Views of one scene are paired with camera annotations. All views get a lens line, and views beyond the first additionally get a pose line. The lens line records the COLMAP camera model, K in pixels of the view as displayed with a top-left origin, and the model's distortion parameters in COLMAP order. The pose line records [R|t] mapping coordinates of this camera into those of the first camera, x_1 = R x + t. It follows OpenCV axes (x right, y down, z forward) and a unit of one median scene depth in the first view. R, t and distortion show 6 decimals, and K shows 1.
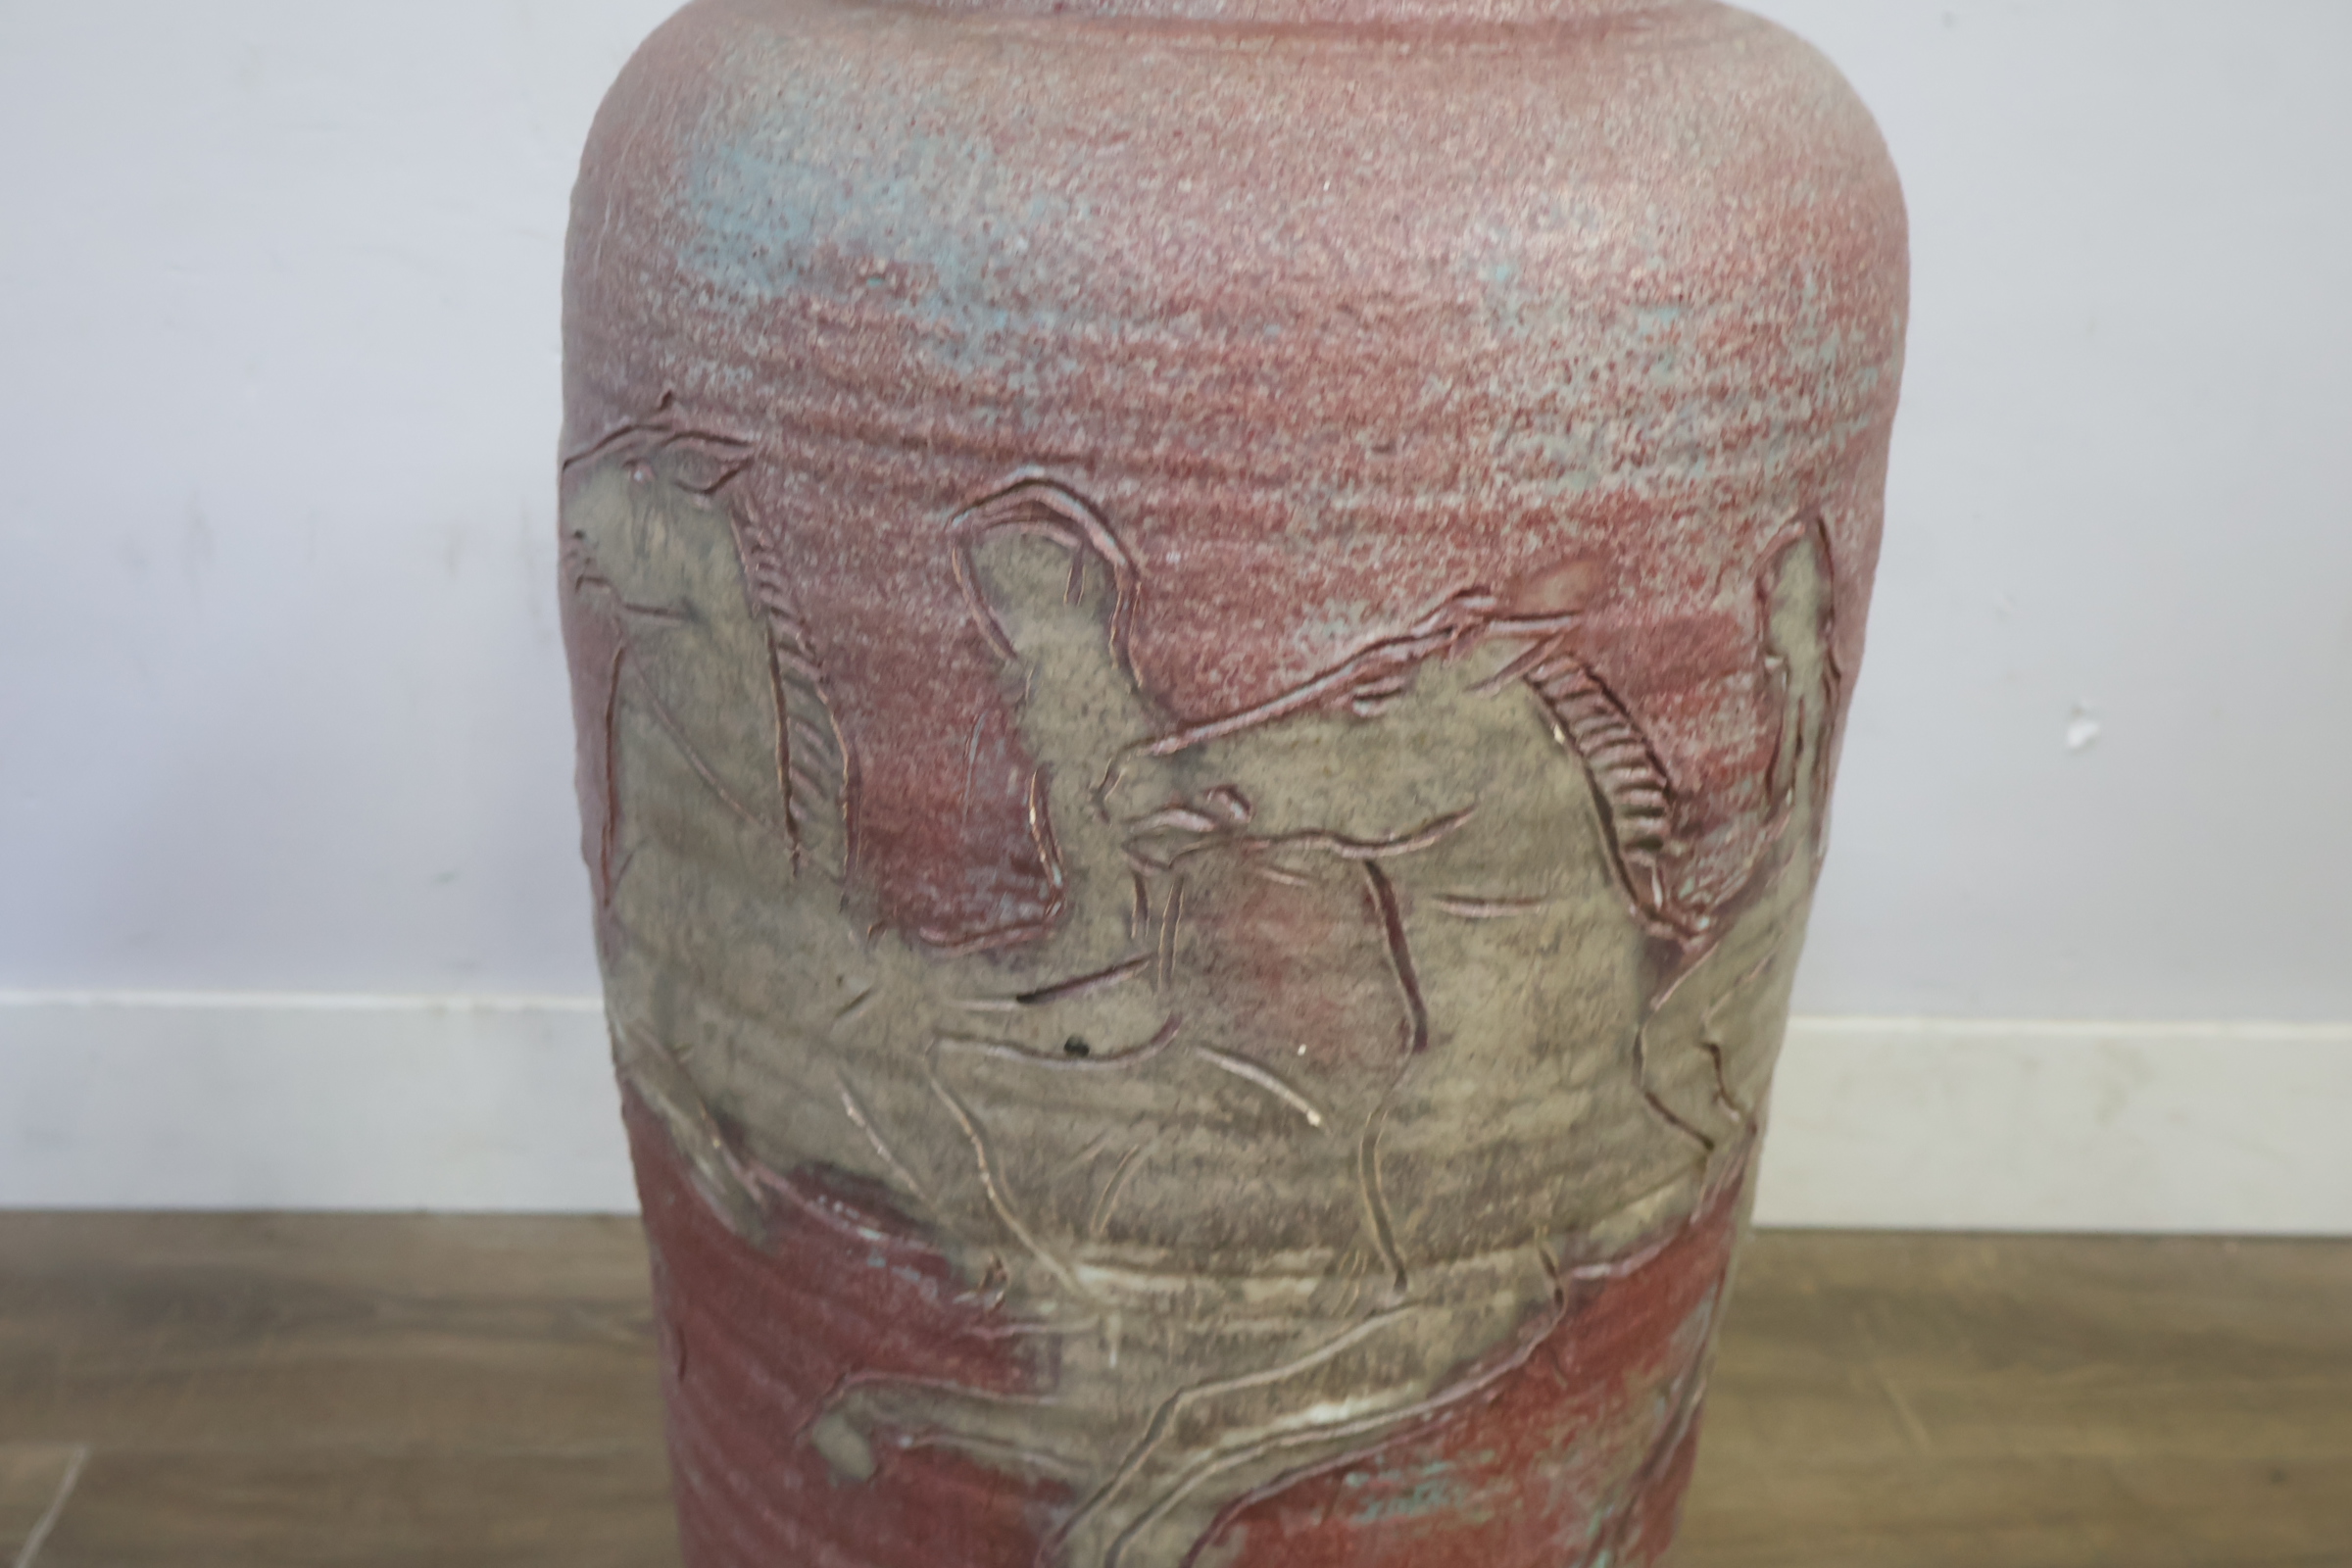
lens RADIAL K [[2552.0, 0, 1147.6], [0, 2552.0, 806.0], [0, 0, 1]] dist [-0.016748, 0.025504]
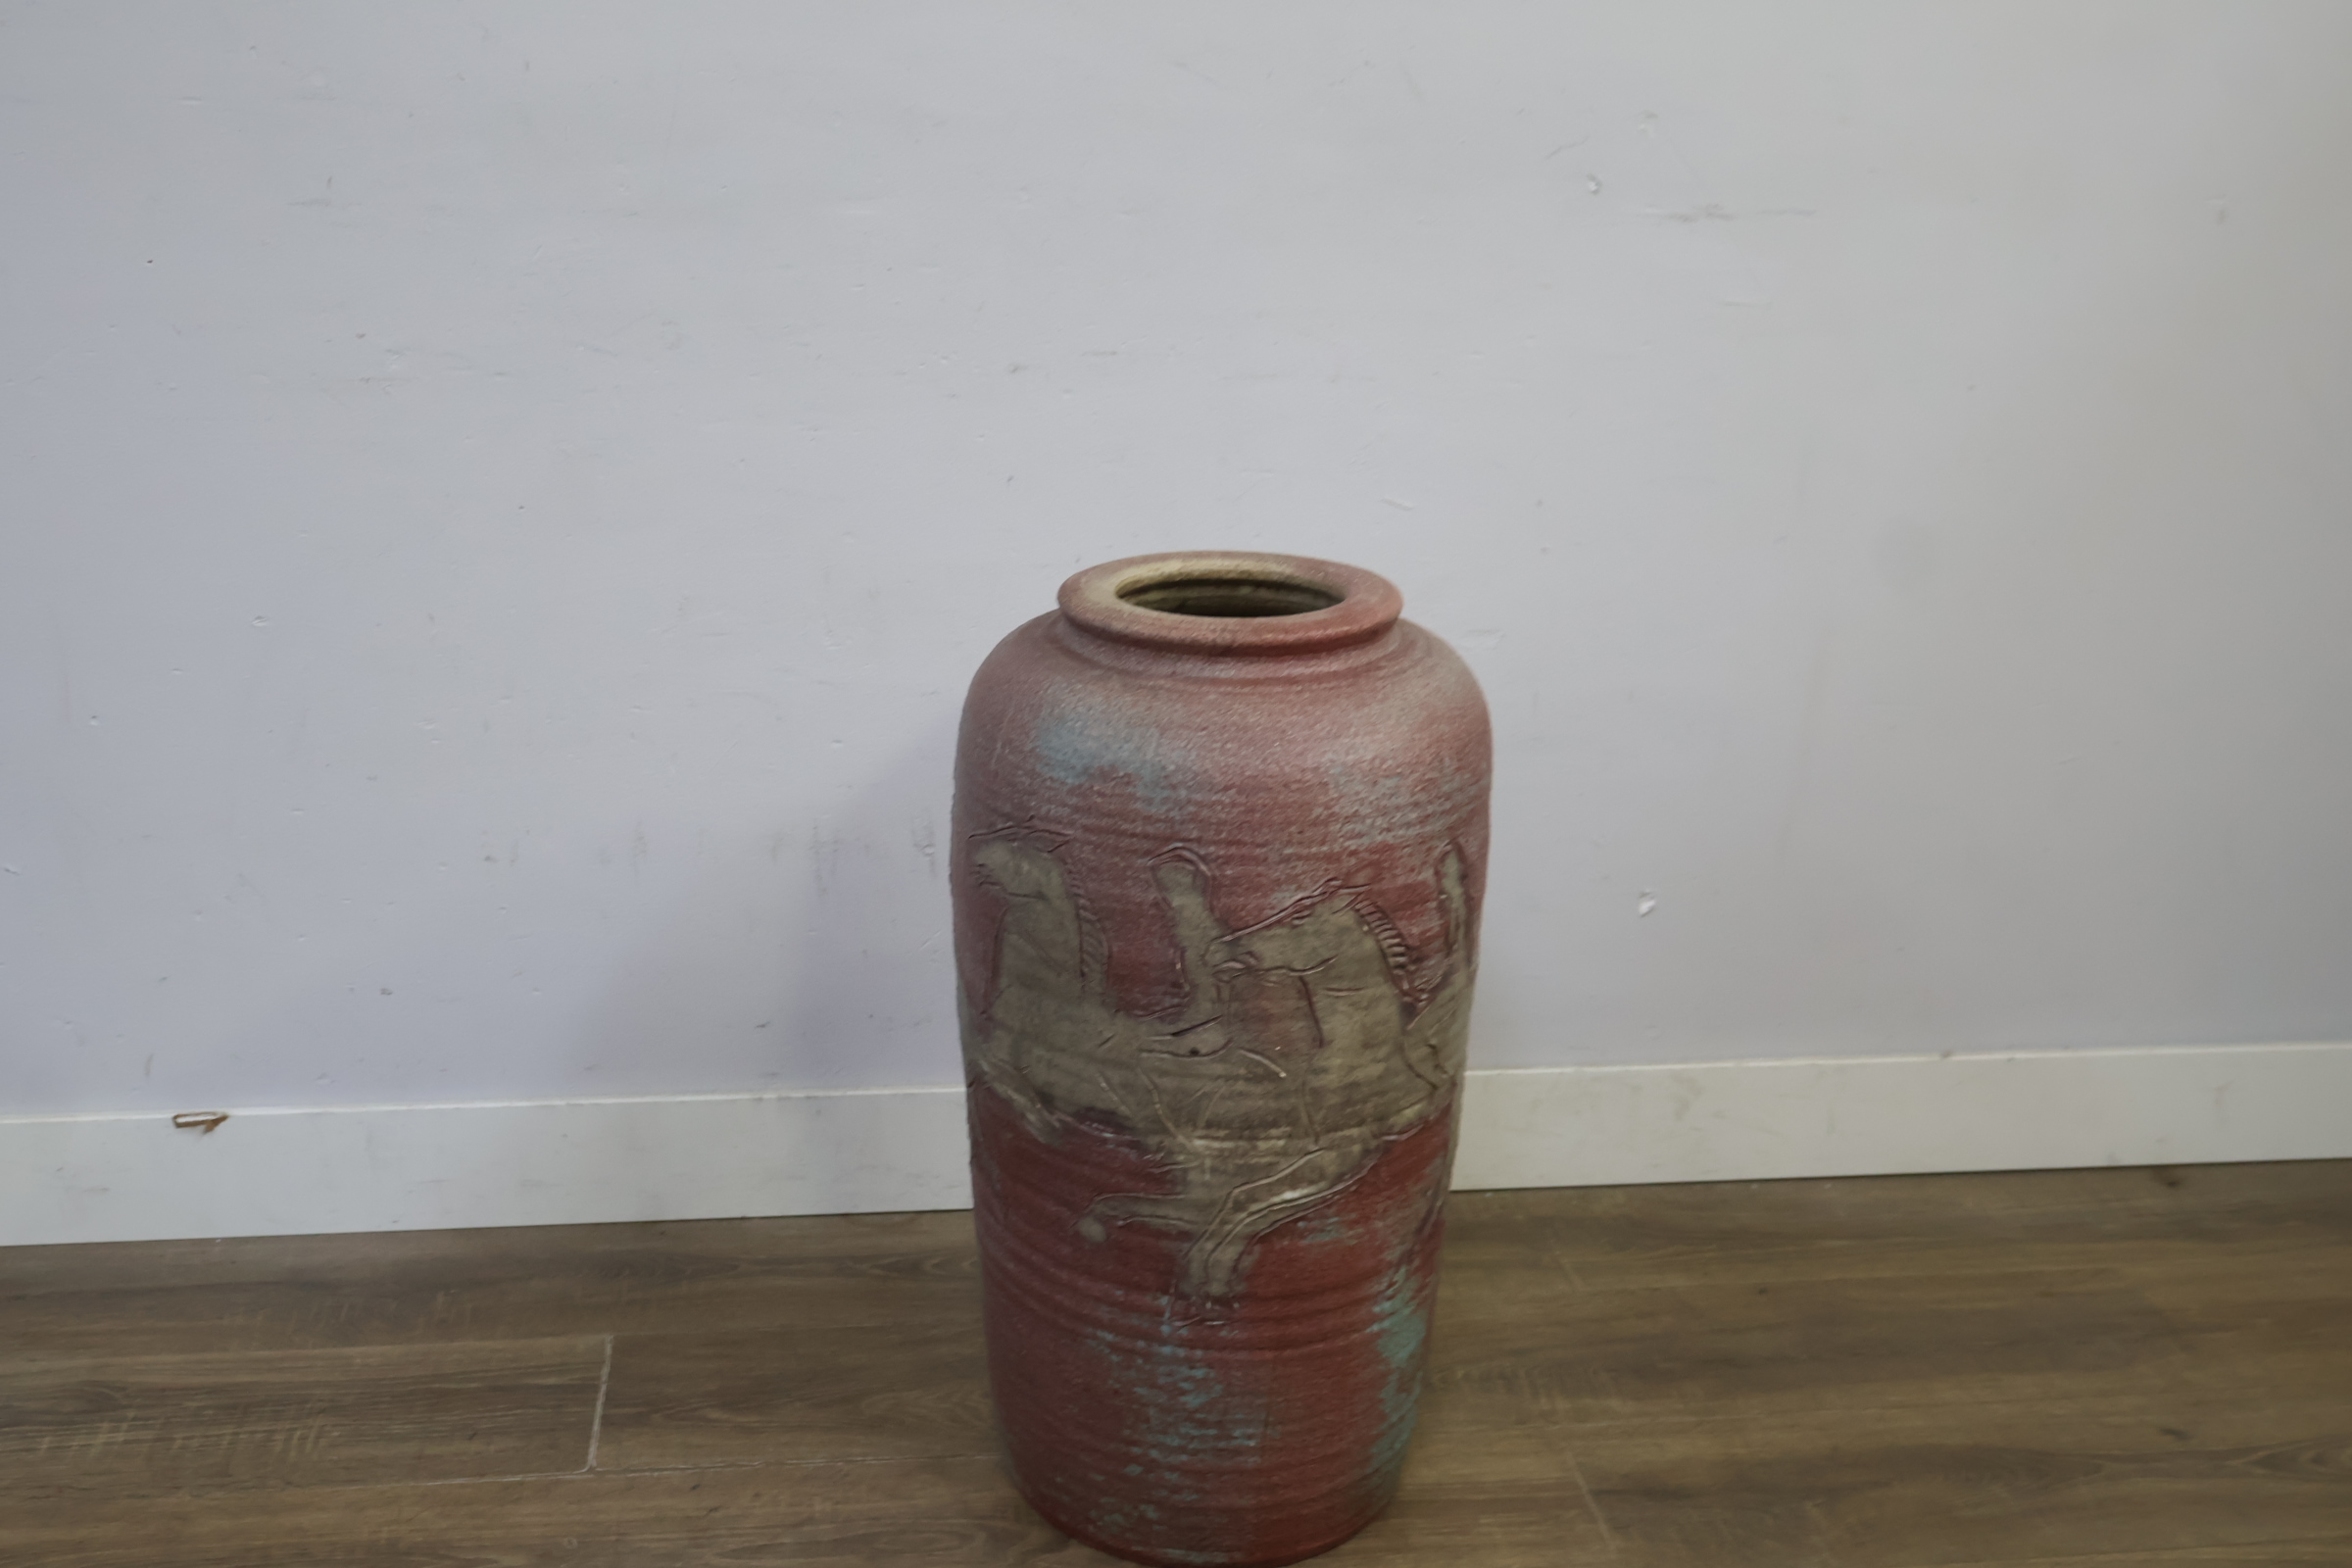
lens RADIAL K [[2545.0, 0, 1171.2], [0, 2545.0, 779.4], [0, 0, 1]] dist [-0.010136, 0.017973]
pose [[0.995903, -0.039638, 0.081276, -0.258888], [0.045915, 0.995983, -0.076870, 0.013666], [-0.077903, 0.080287, 0.993723, -1.687824]]
